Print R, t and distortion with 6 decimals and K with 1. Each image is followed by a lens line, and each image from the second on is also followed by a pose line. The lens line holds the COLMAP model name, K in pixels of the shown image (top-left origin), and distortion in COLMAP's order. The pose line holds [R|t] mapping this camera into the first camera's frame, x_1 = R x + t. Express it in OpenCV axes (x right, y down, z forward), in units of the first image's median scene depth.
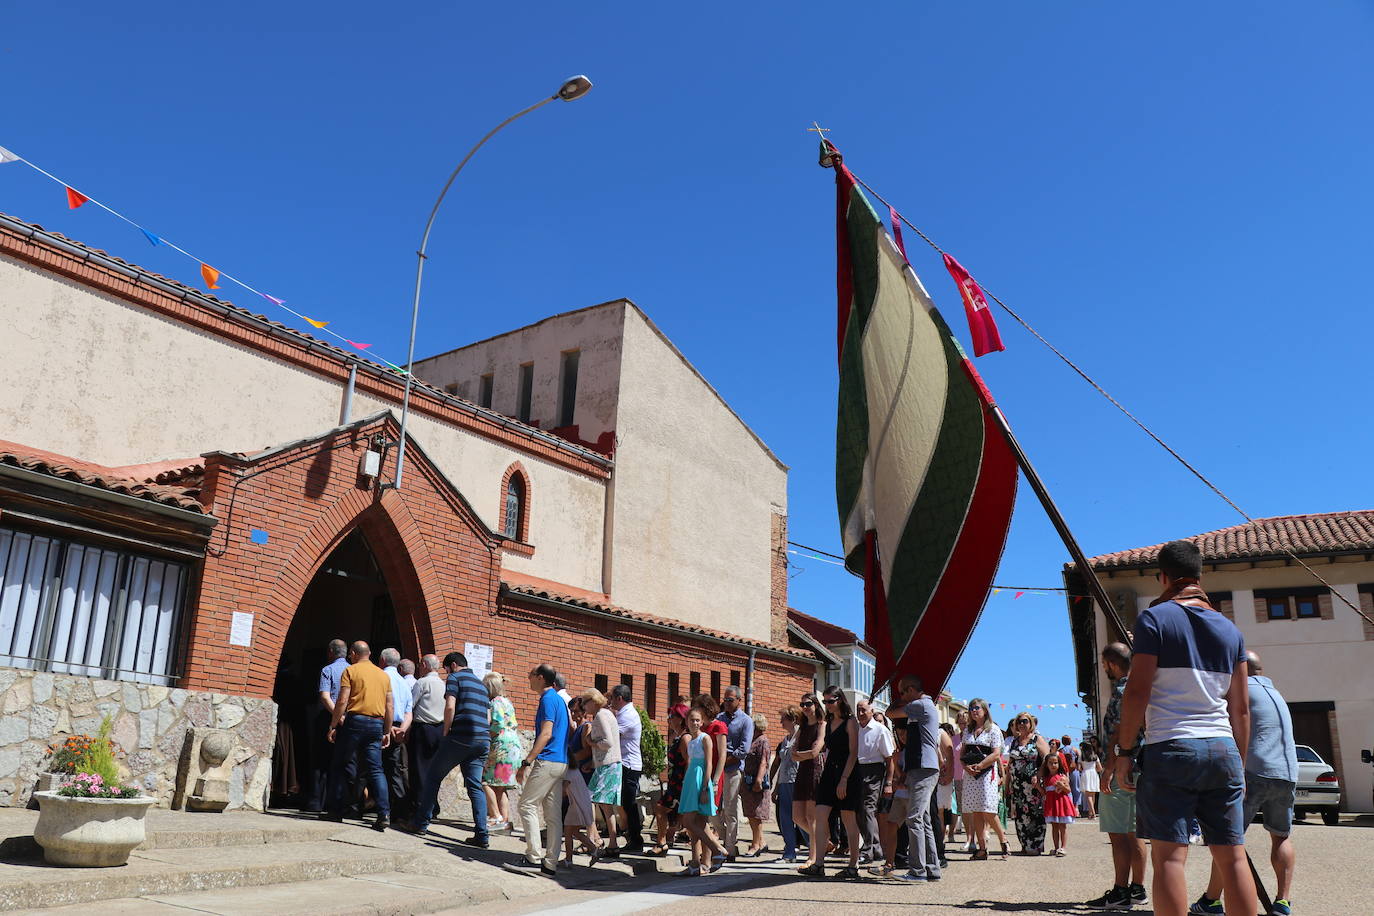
lens RADIAL K [[1129.8, 0, 676.8], [0, 1129.8, 470.0], [0, 0, 1]] dist [-0.185571, 0.160040]
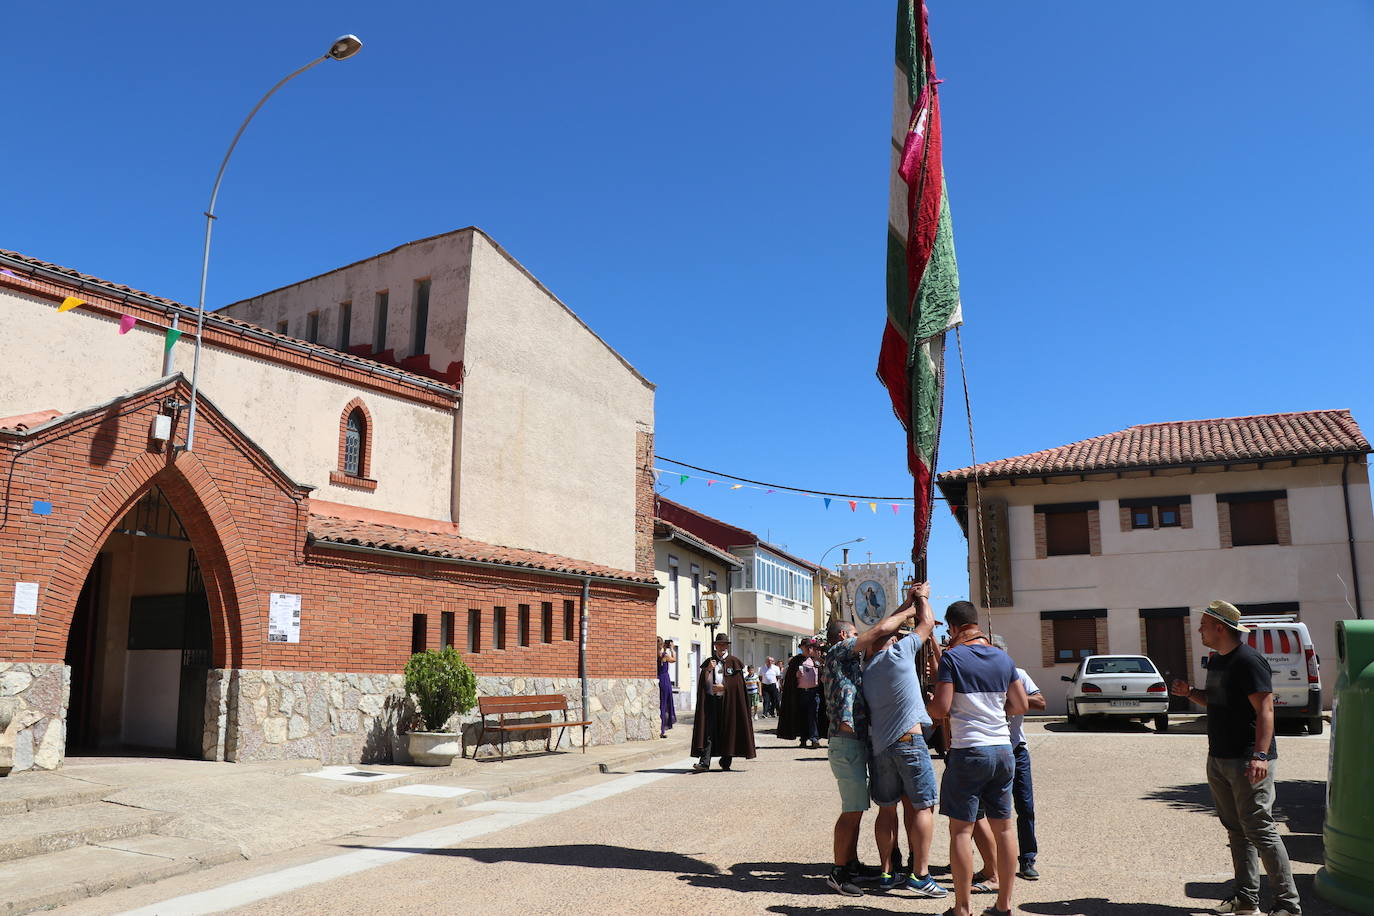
lens RADIAL K [[1129.8, 0, 676.8], [0, 1129.8, 470.0], [0, 0, 1]] dist [-0.185571, 0.160040]
pose [[0.999032, -0.017660, 0.040285, 0.143859], [0.013422, 0.994575, 0.103152, -0.058156], [-0.041888, -0.102512, 0.993849, -0.022351]]
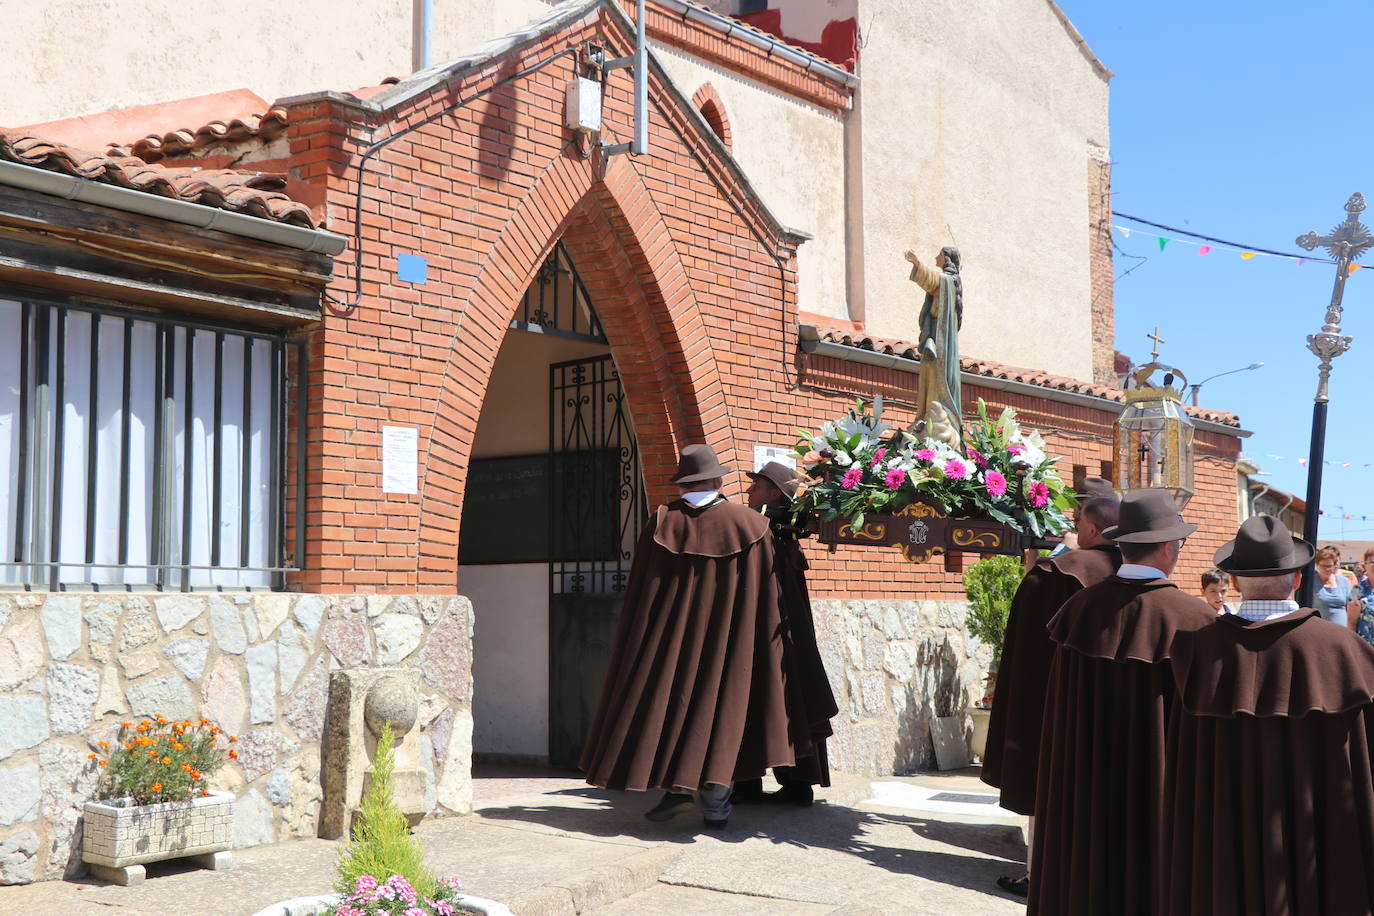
lens RADIAL K [[1813.7, 0, 673.3], [0, 1813.7, 471.4], [0, 0, 1]] dist [-0.012367, 0.417385]
pose [[0.999345, -0.033467, -0.013796, -0.208375], [0.035625, 0.976862, 0.210883, -0.013655], [0.006419, -0.211237, 0.977414, 0.162409]]
